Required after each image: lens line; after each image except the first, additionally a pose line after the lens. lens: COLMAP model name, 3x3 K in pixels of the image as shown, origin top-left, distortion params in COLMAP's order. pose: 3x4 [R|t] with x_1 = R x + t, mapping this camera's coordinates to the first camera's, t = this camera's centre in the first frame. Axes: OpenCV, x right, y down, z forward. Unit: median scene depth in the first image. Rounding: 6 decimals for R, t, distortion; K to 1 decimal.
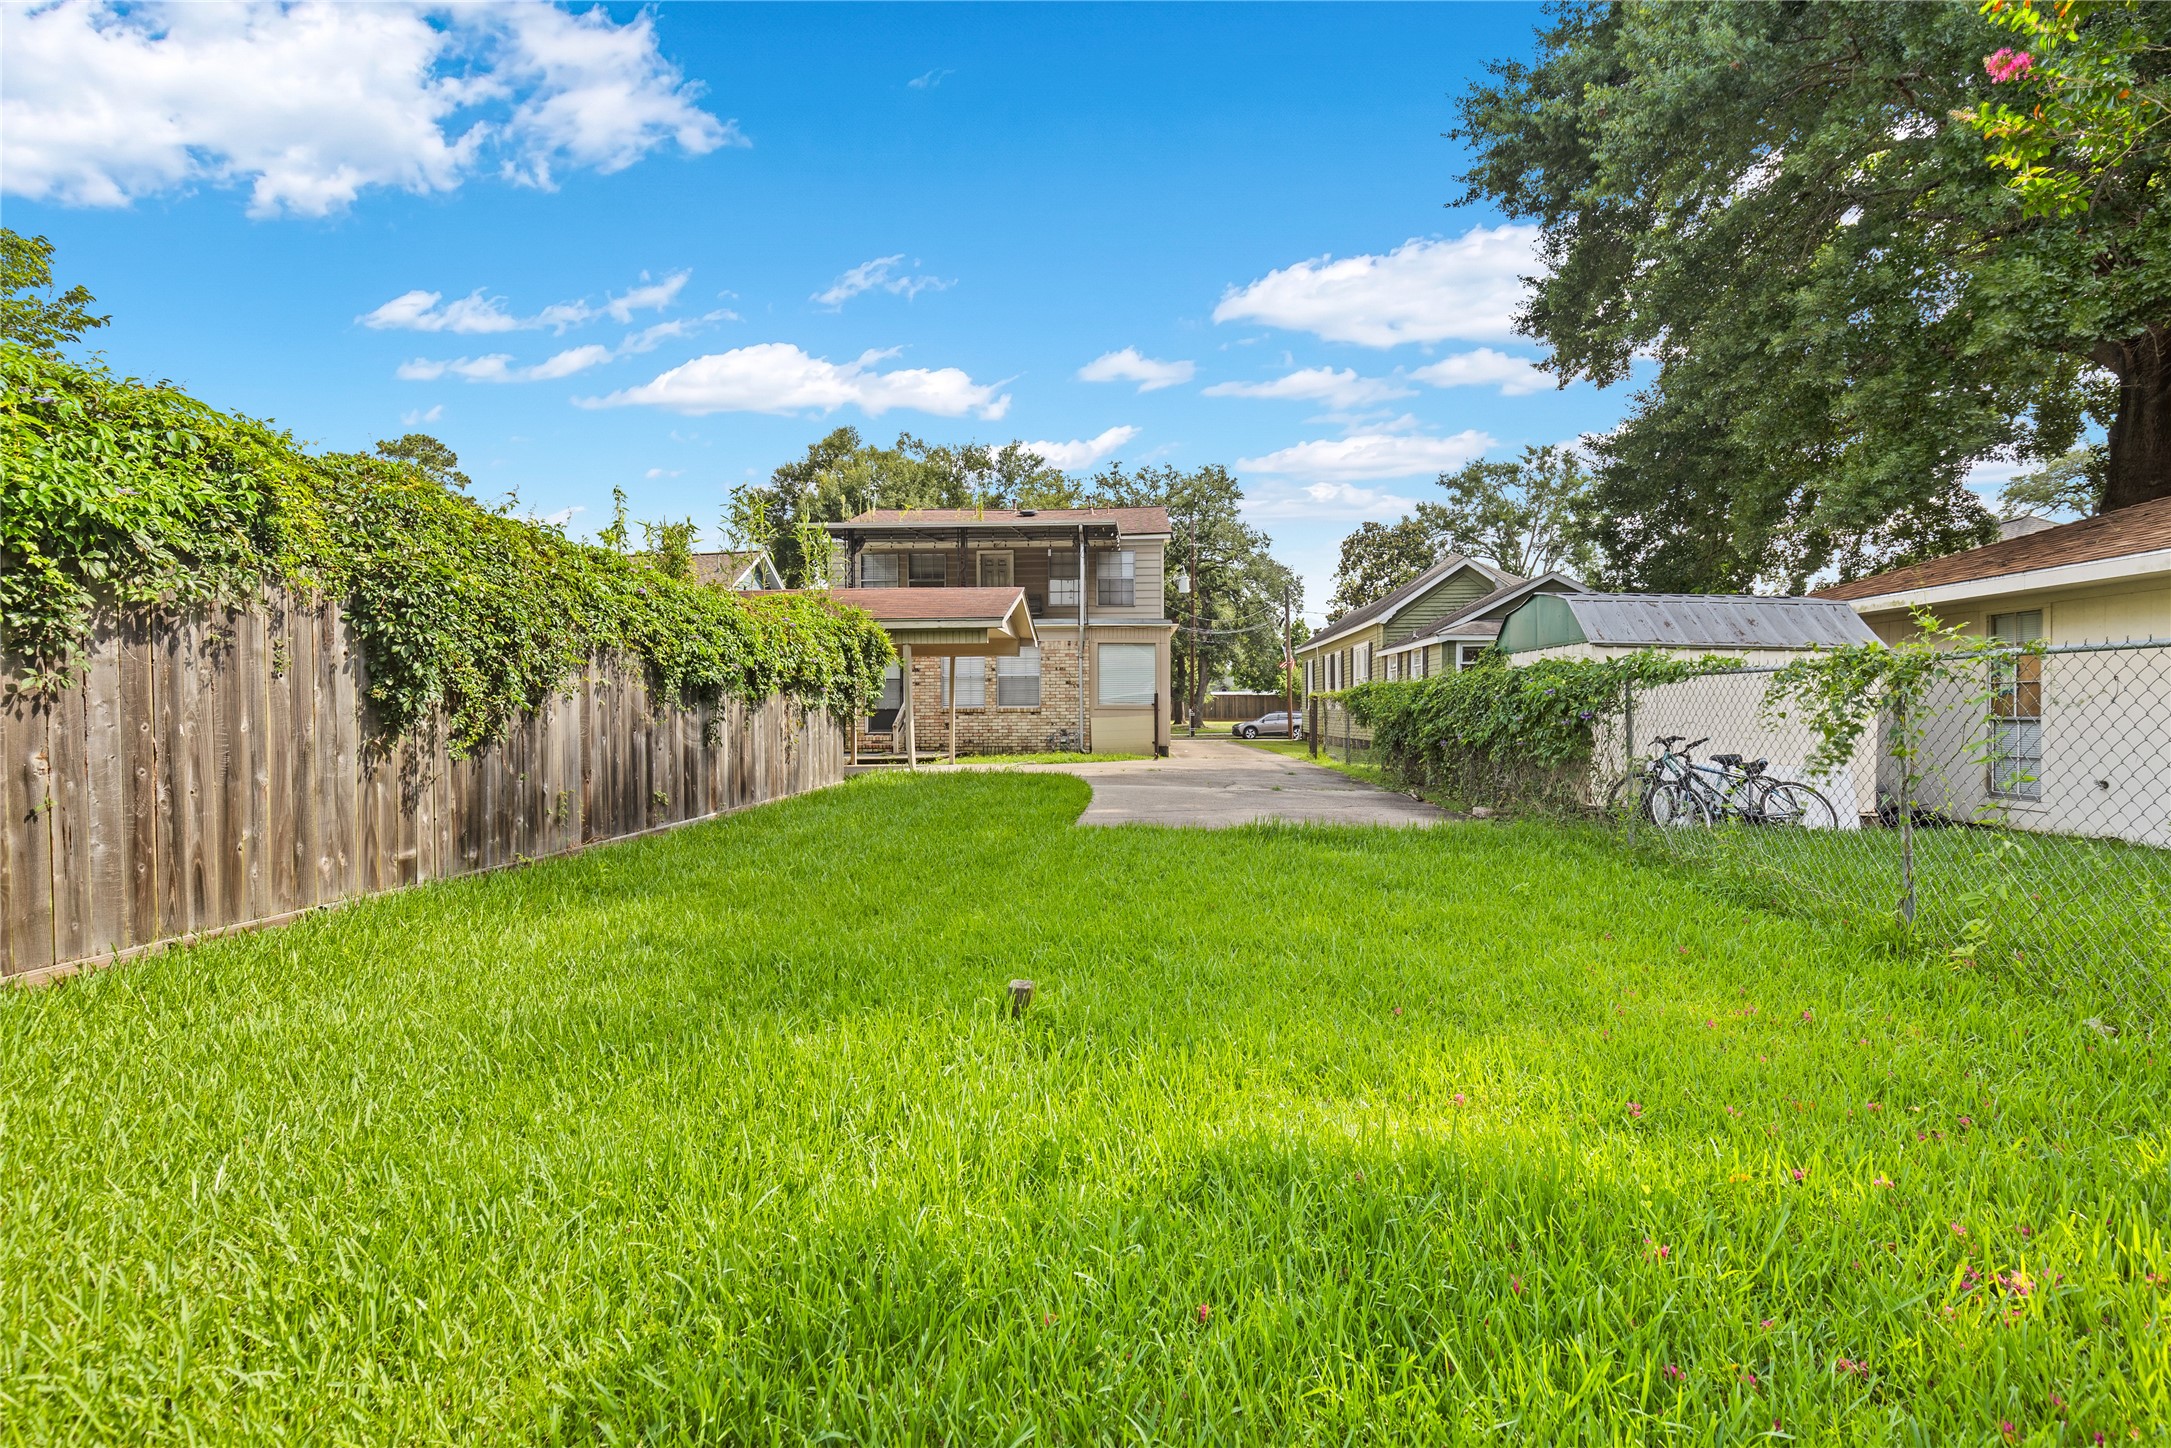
lens RADIAL K [[973.1, 0, 1090.6], [0, 973.1, 719.9], [0, 0, 1]] dist [0.007753, -0.001604]
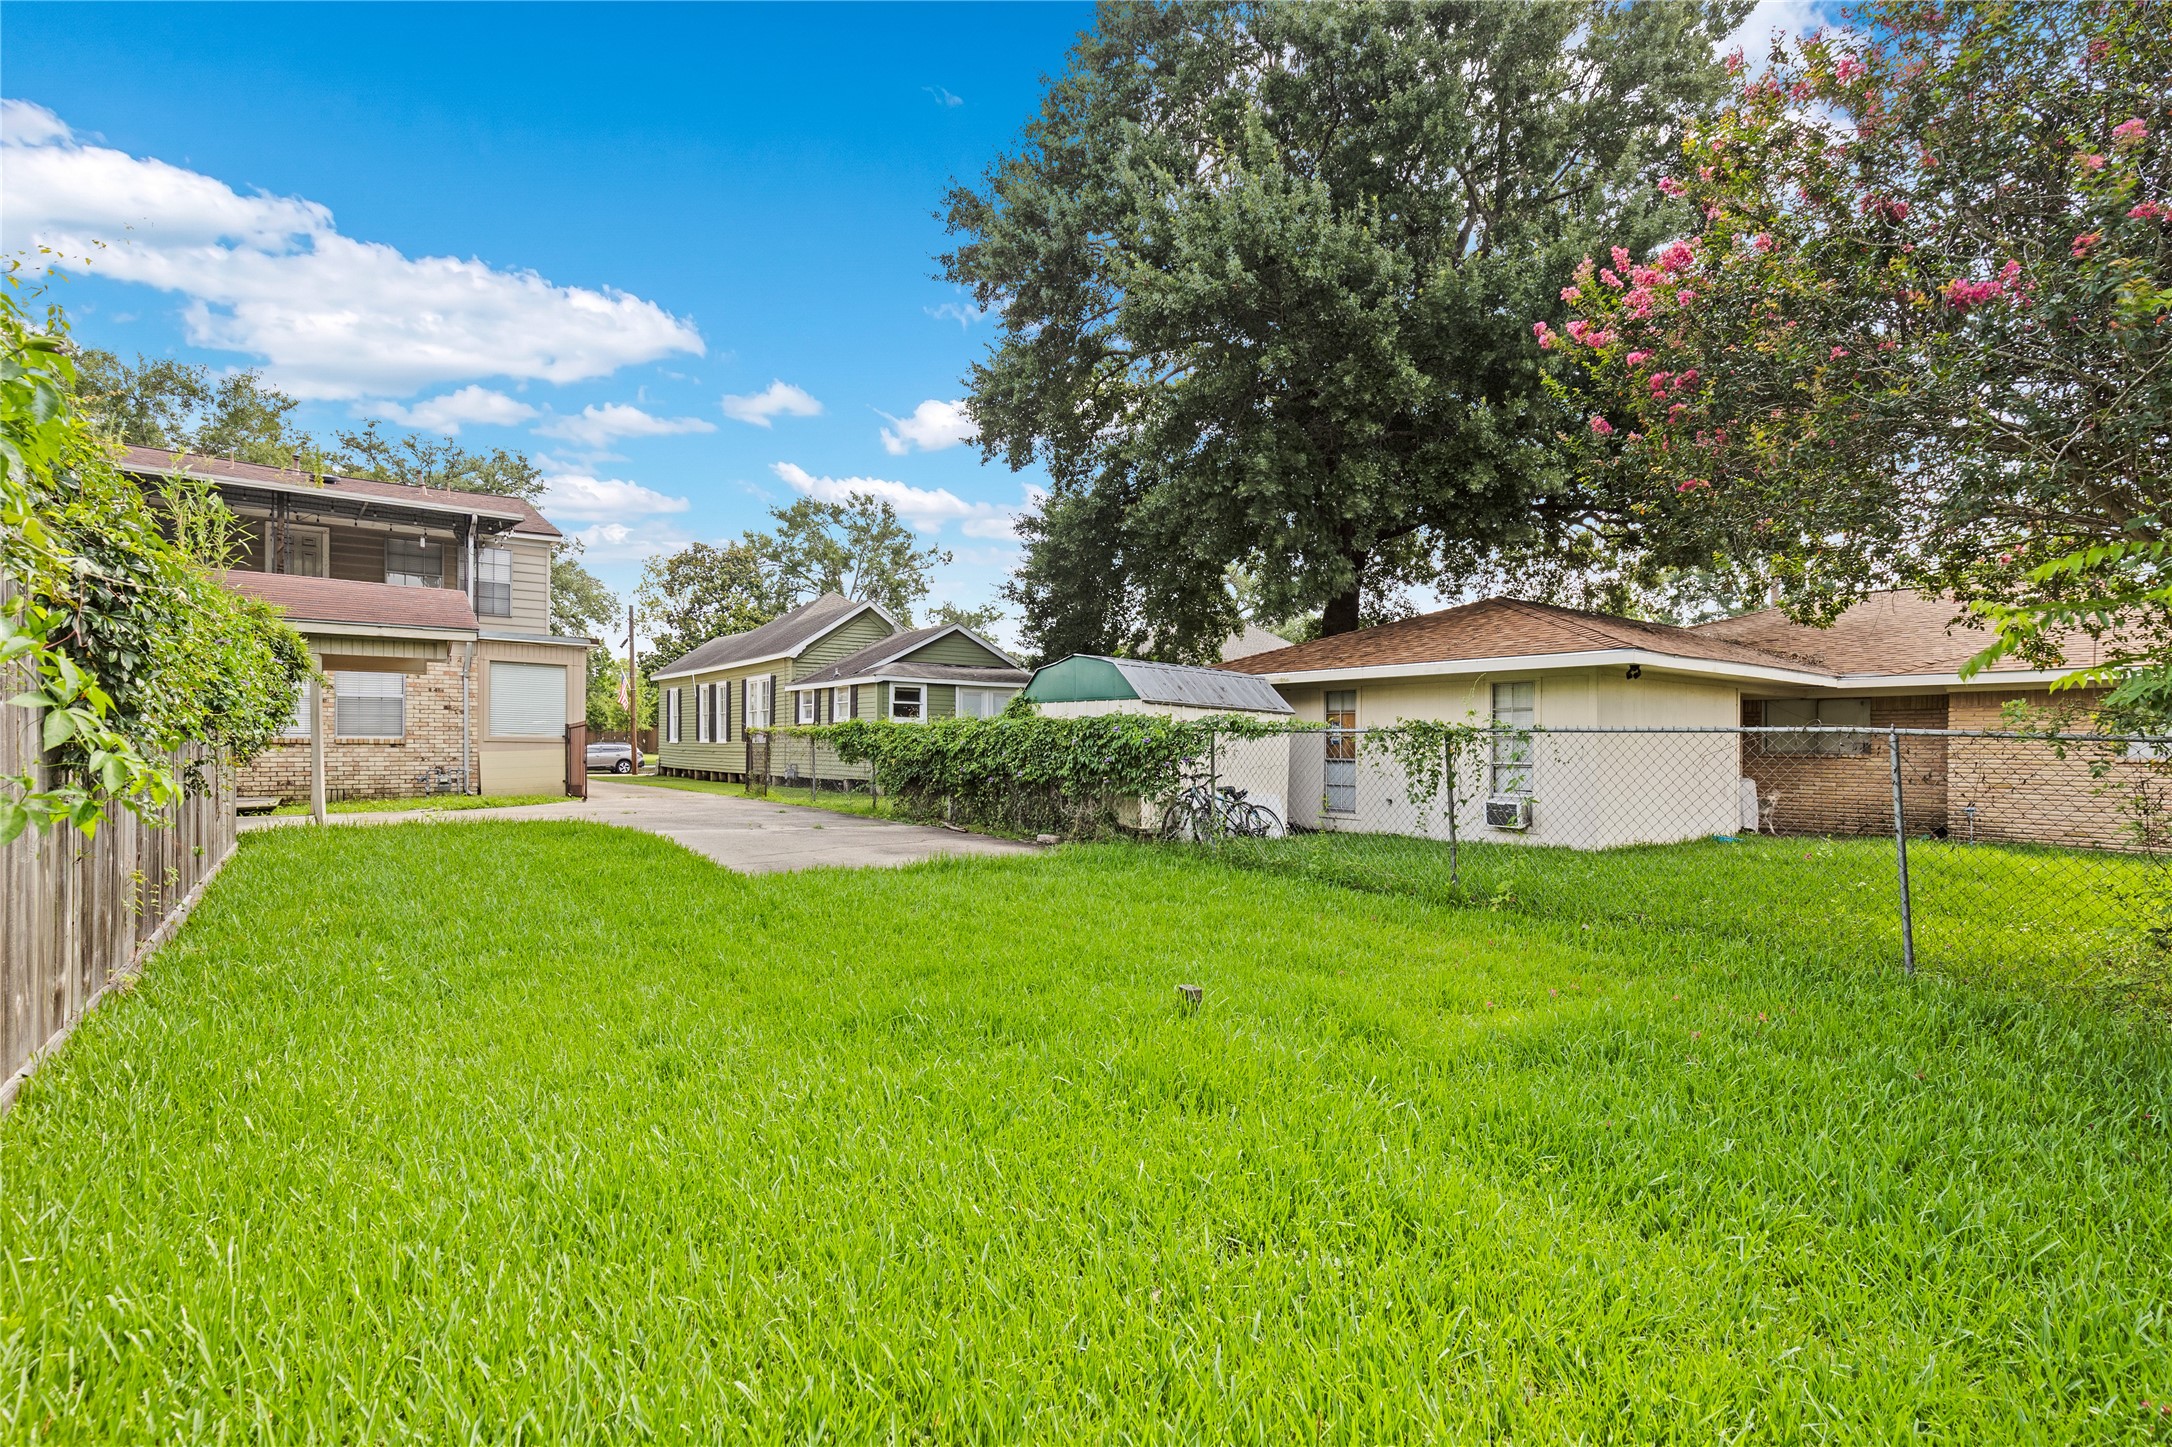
lens RADIAL K [[1019.0, 0, 1099.9], [0, 1019.0, 728.4], [0, 0, 1]] dist [-0.003182, -0.000498]
pose [[0.755832, 0.020488, 0.654445, -0.142652], [-0.005451, 0.999673, -0.024999, -0.003107], [-0.654743, 0.015328, 0.755696, 0.017168]]
